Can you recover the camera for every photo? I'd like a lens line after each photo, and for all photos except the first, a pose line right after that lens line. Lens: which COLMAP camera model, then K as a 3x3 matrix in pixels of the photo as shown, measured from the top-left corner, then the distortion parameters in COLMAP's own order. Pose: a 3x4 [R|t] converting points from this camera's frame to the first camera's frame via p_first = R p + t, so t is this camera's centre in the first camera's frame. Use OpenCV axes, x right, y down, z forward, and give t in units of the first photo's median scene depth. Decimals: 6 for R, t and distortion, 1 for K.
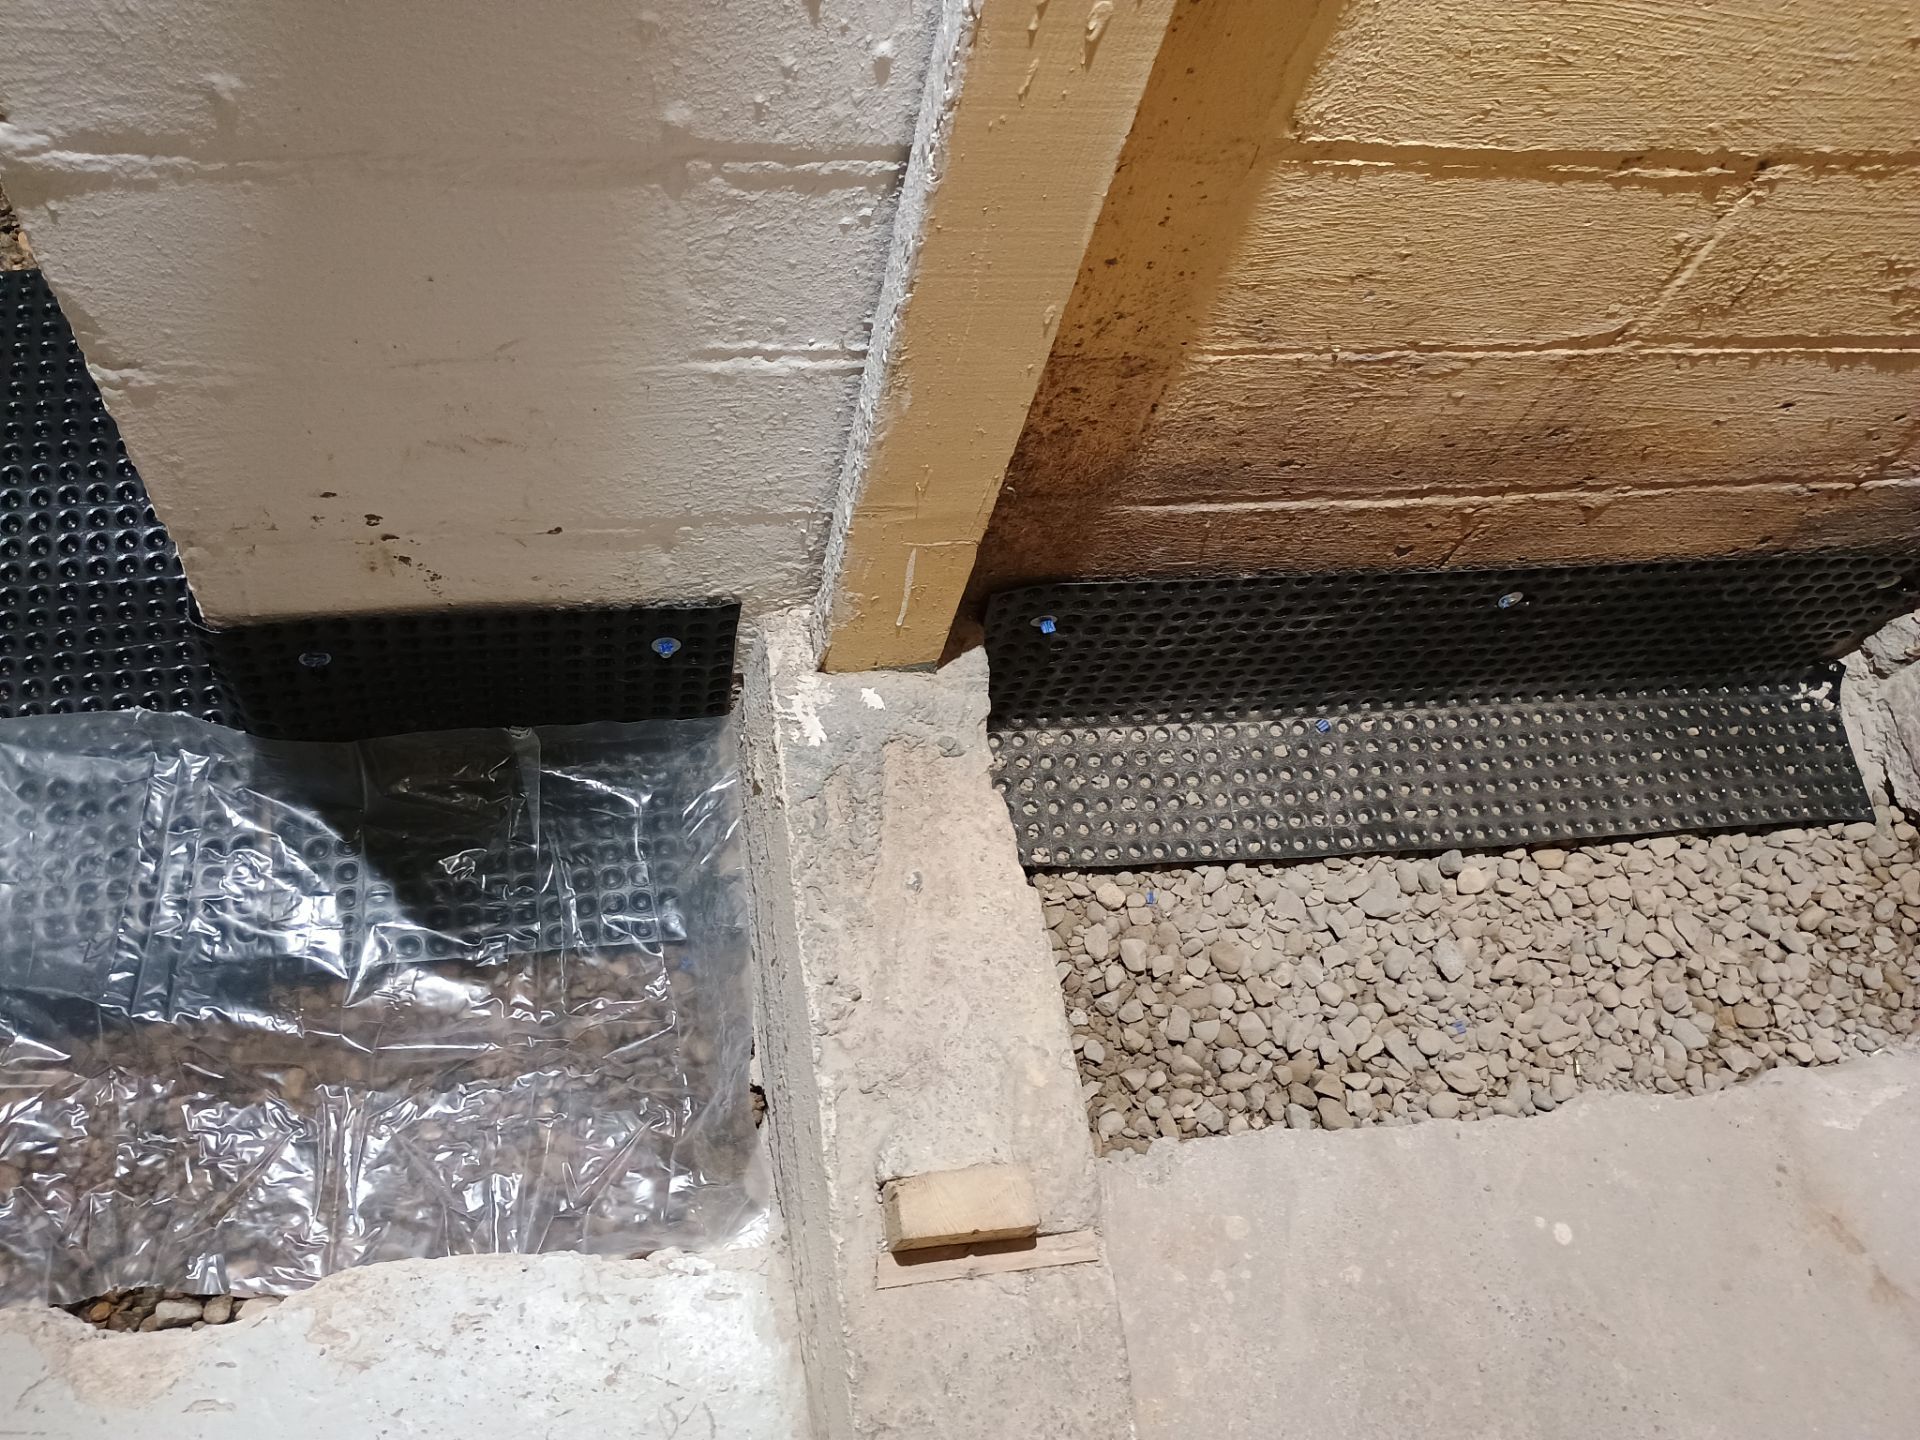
lens RADIAL K [[1651.5, 0, 957.7], [0, 1651.5, 711.1], [0, 0, 1]] dist [0.055474, -0.070331]
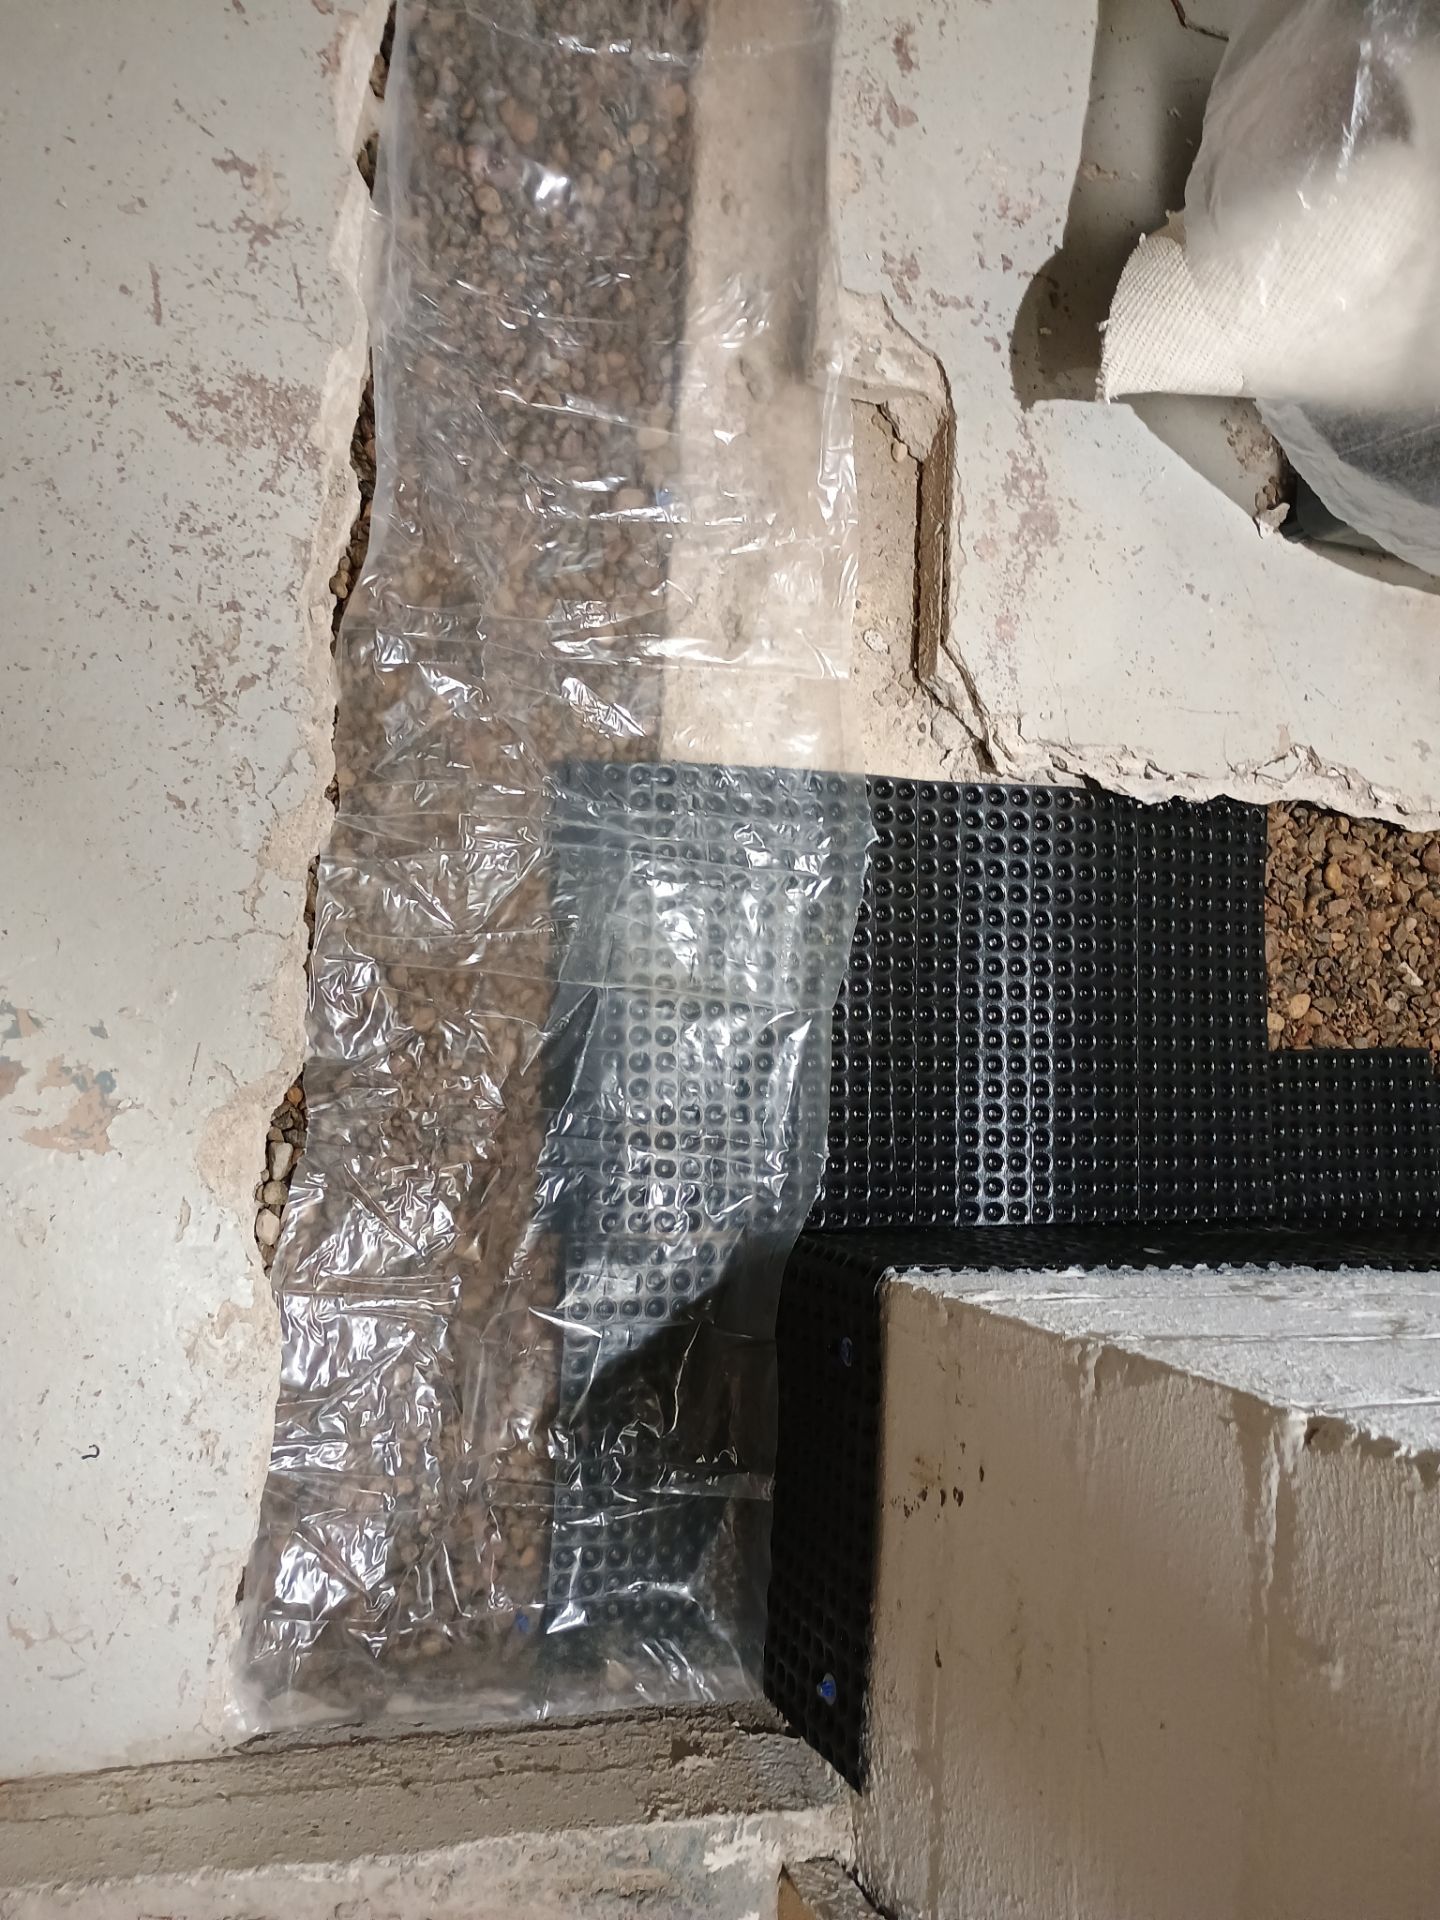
lens RADIAL K [[1651.5, 0, 715.5], [0, 1651.5, 950.8], [0, 0, 1]] dist [0.055474, -0.070331]
pose [[-0.131318, 0.953528, -0.271183, -0.326256], [-0.987453, -0.101613, 0.120877, -0.049096], [0.087704, 0.283654, 0.954908, -0.080201]]
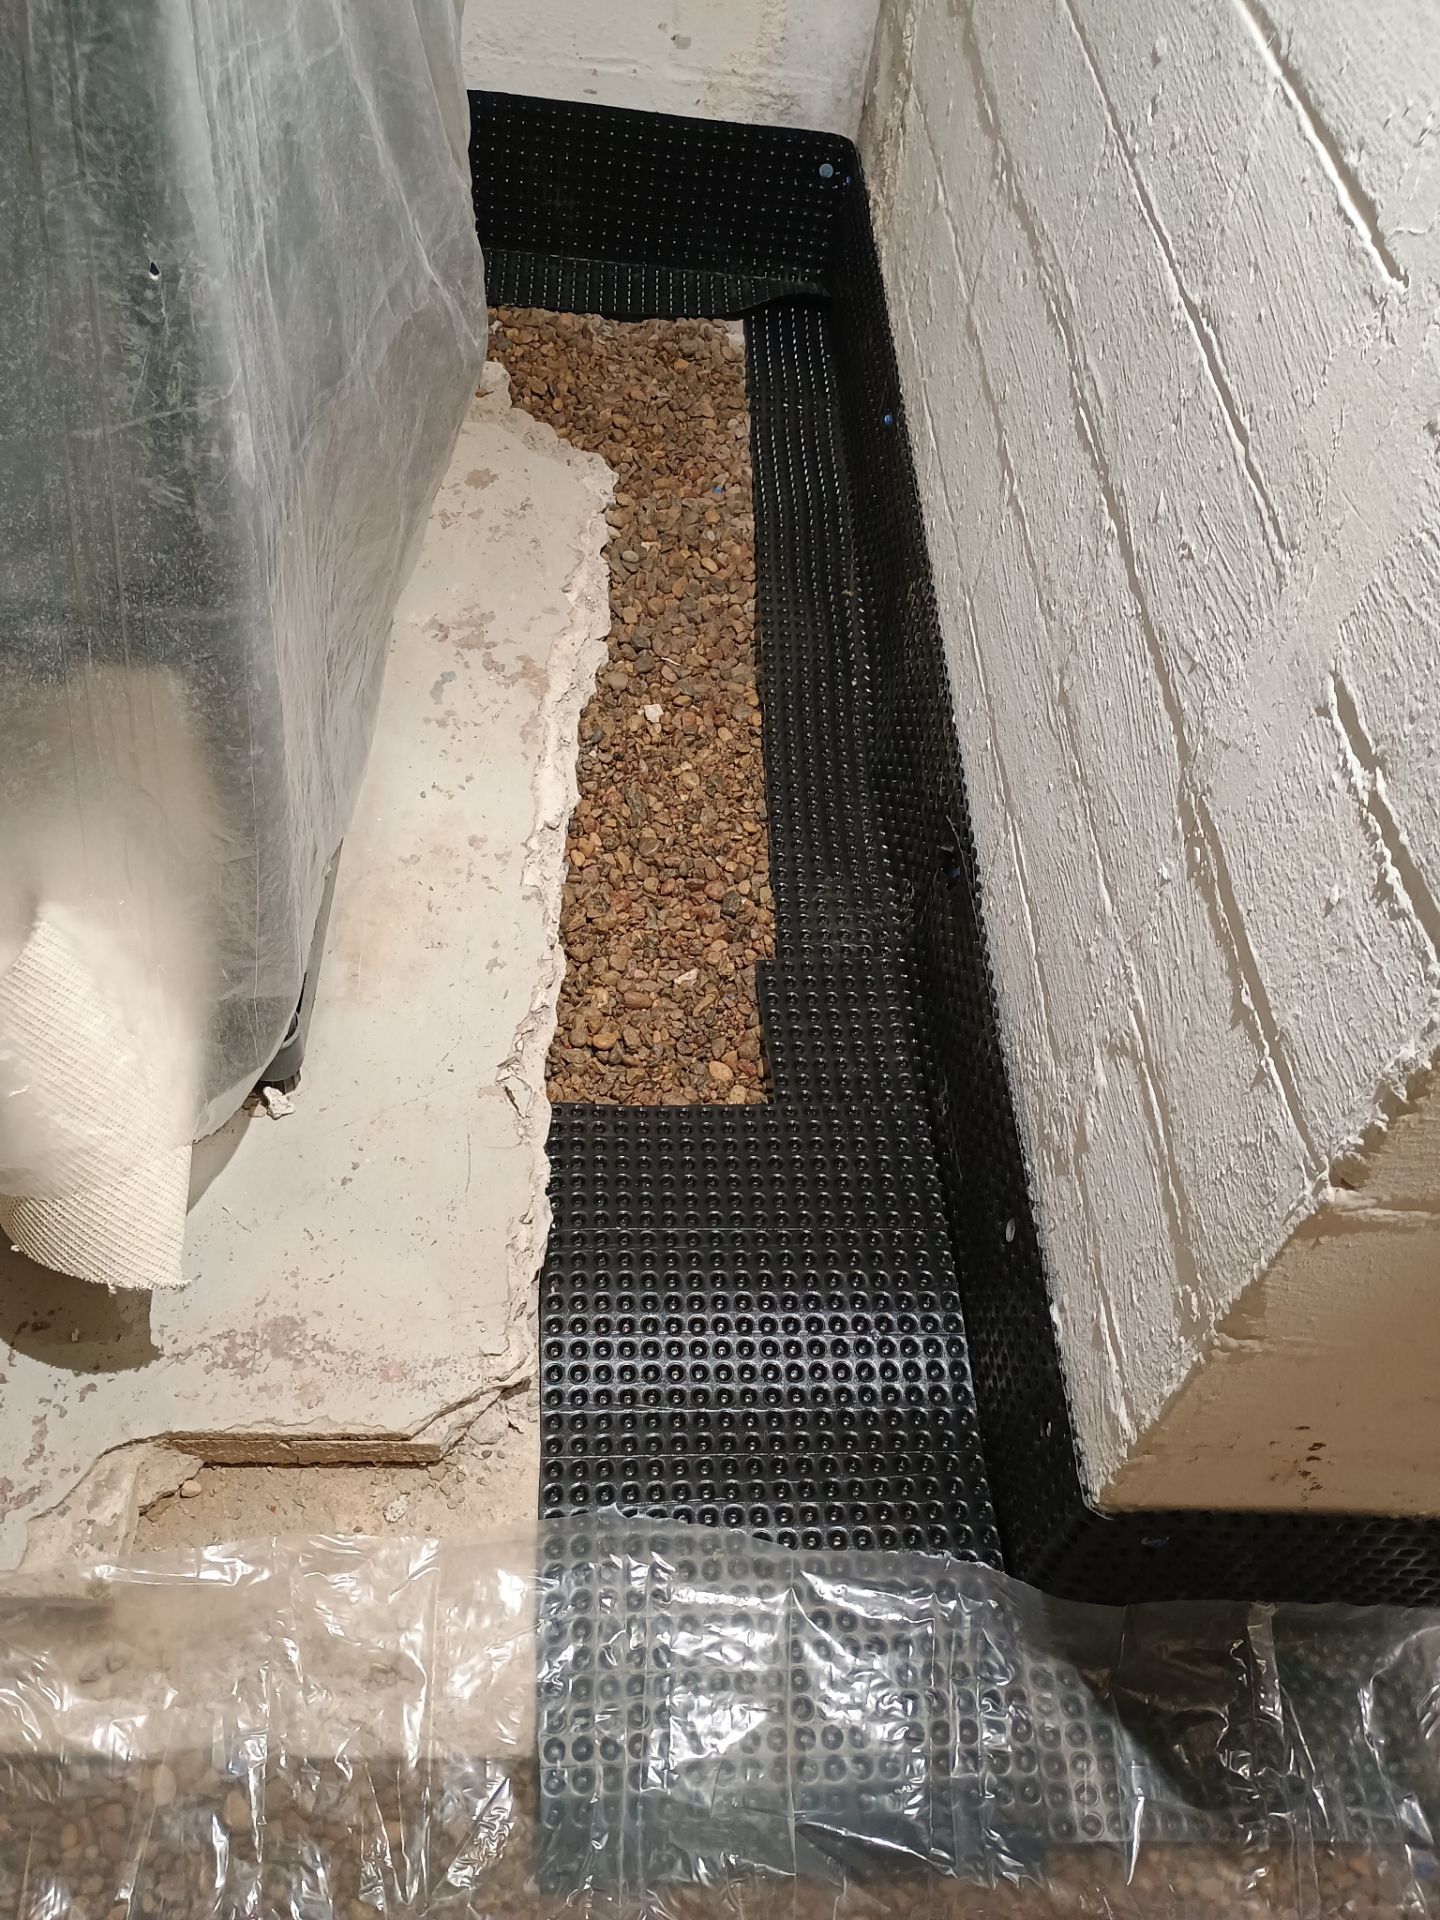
lens RADIAL K [[1651.5, 0, 698.2], [0, 1651.5, 972.1], [0, 0, 1]] dist [0.055474, -0.070331]
pose [[0.989035, 0.059194, -0.135298, -0.543862], [-0.088572, 0.970854, -0.222707, -0.119884], [0.118171, 0.232248, 0.965451, -0.160354]]
